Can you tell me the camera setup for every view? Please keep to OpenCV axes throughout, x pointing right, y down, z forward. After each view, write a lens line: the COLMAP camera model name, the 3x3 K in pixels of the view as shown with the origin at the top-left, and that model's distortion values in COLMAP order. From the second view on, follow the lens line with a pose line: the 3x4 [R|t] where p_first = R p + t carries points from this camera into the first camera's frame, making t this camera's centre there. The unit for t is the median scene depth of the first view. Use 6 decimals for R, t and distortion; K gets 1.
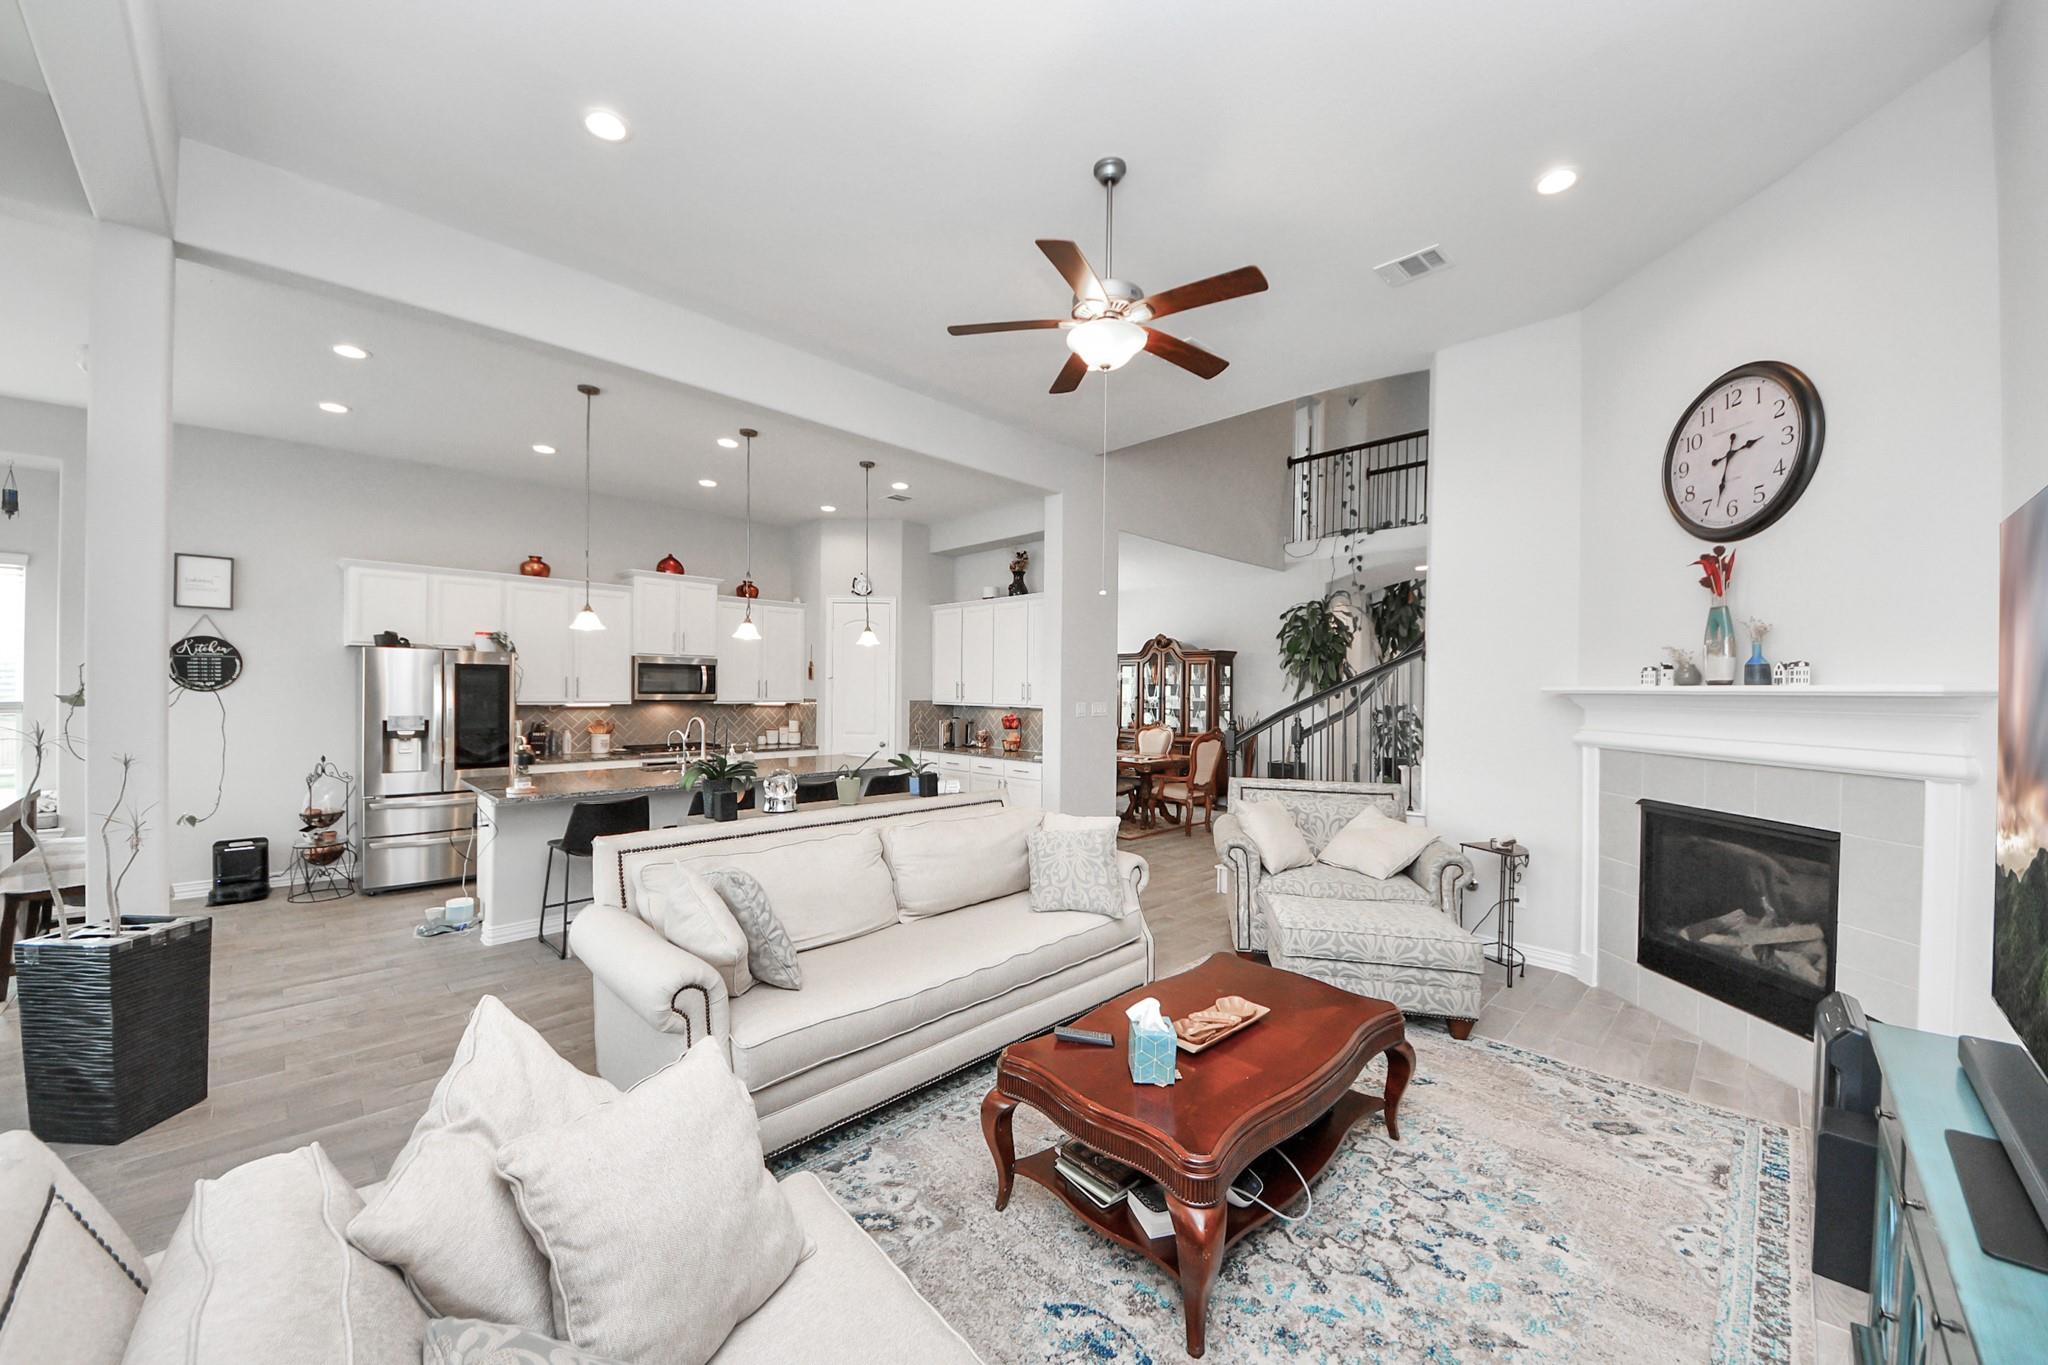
lens RADIAL K [[730.4, 0, 1024.0], [0, 730.4, 682.5], [0, 0, 1]] dist [-0.012815, -0.000170]
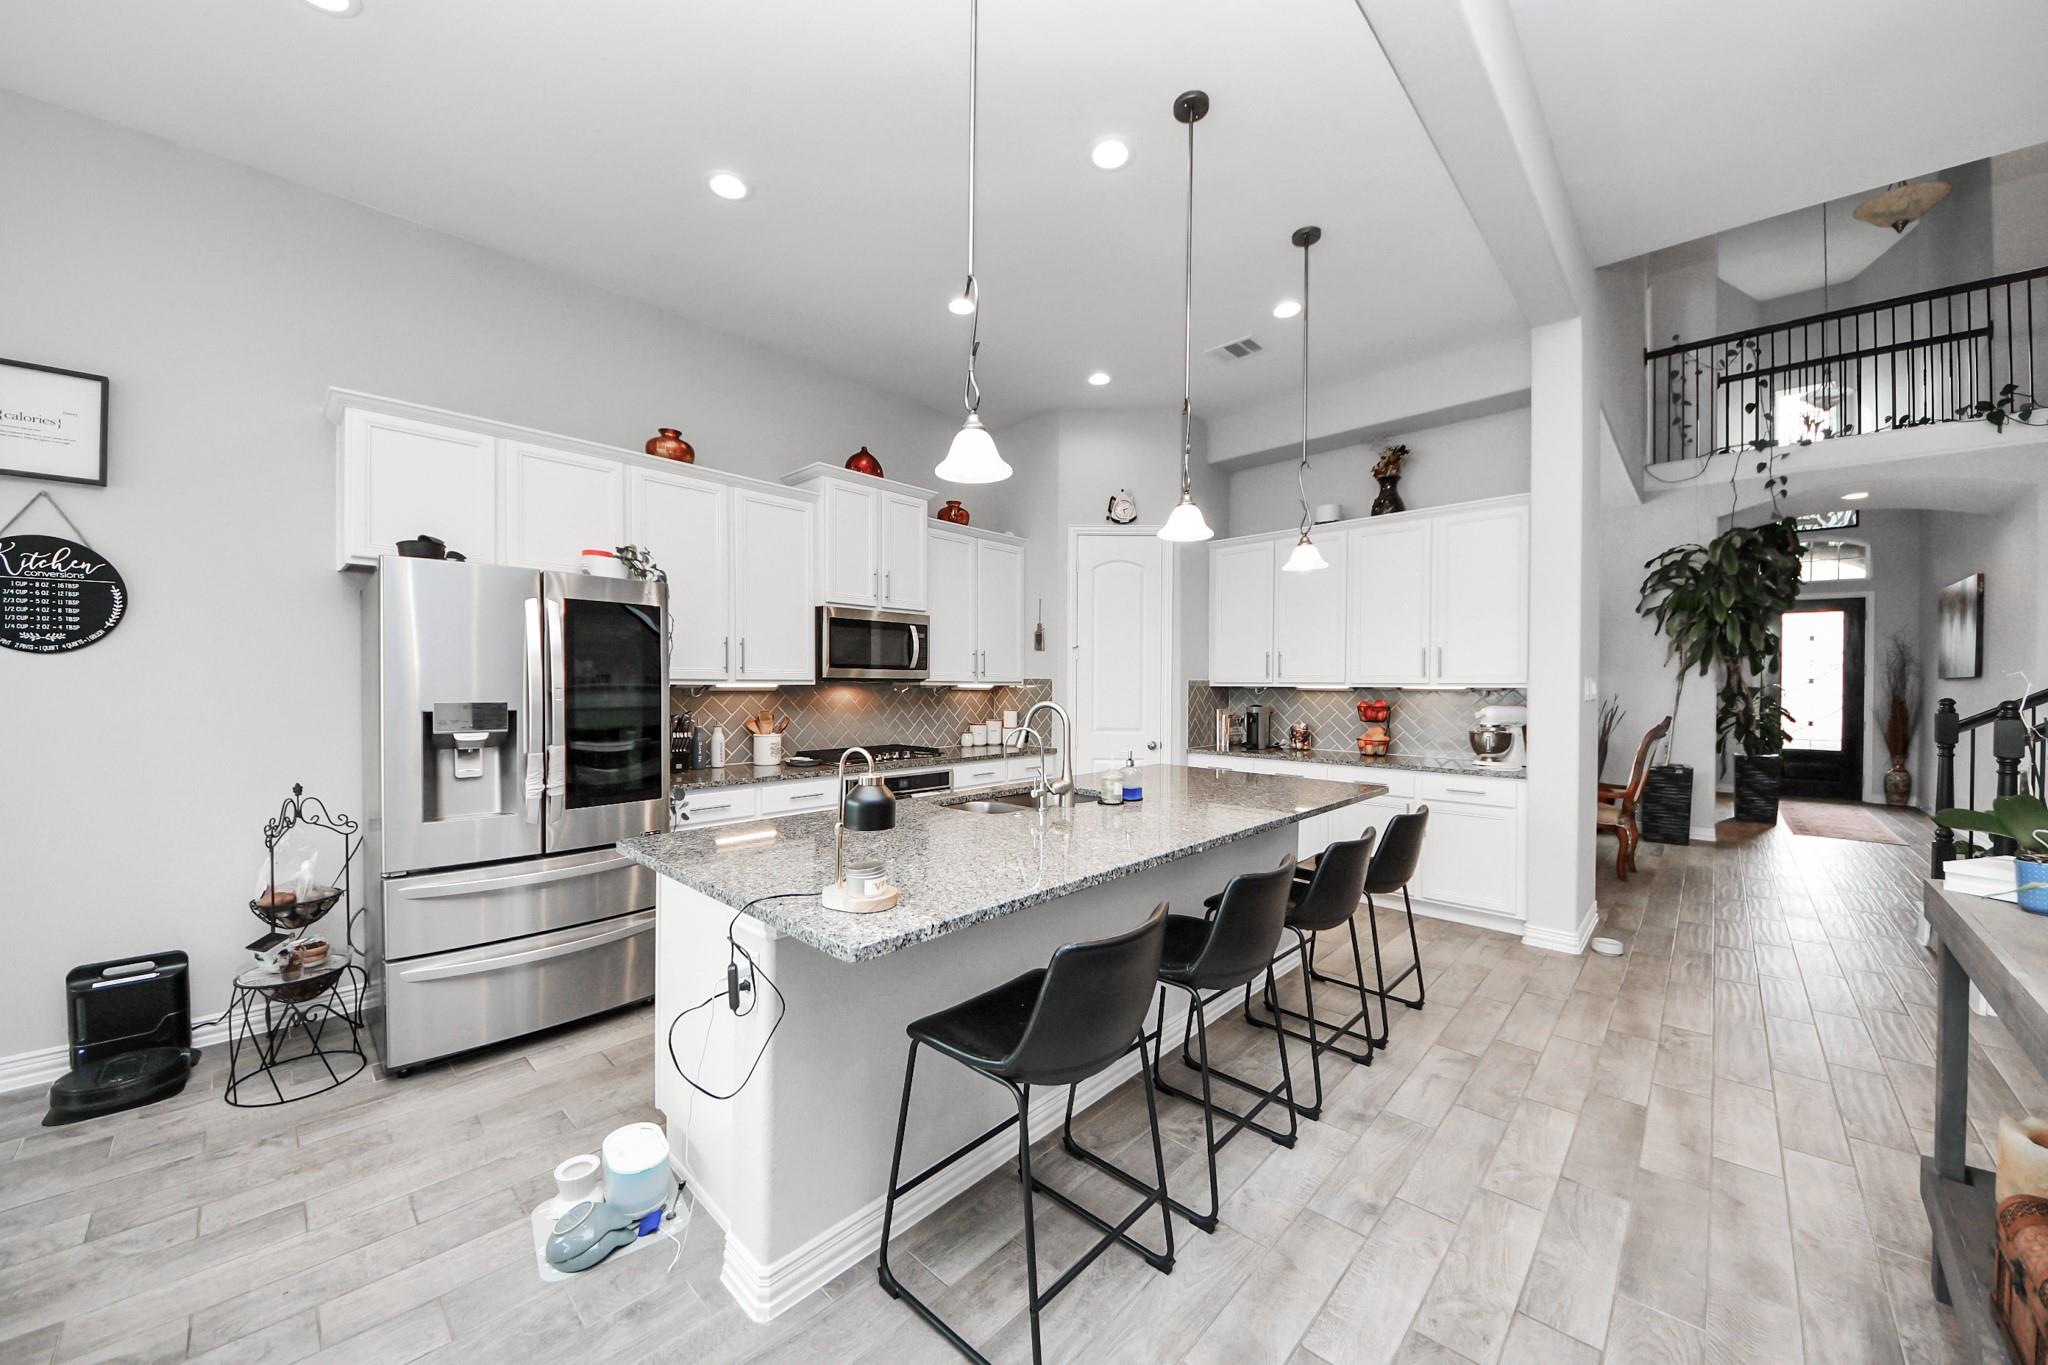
lens RADIAL K [[730.4, 0, 1024.0], [0, 730.4, 682.5], [0, 0, 1]] dist [-0.012815, -0.000170]
pose [[0.999945, -0.003799, 0.009764, -0.432809], [0.003690, 0.999931, 0.011114, 0.025334], [-0.009806, -0.011077, 0.999891, 0.454747]]
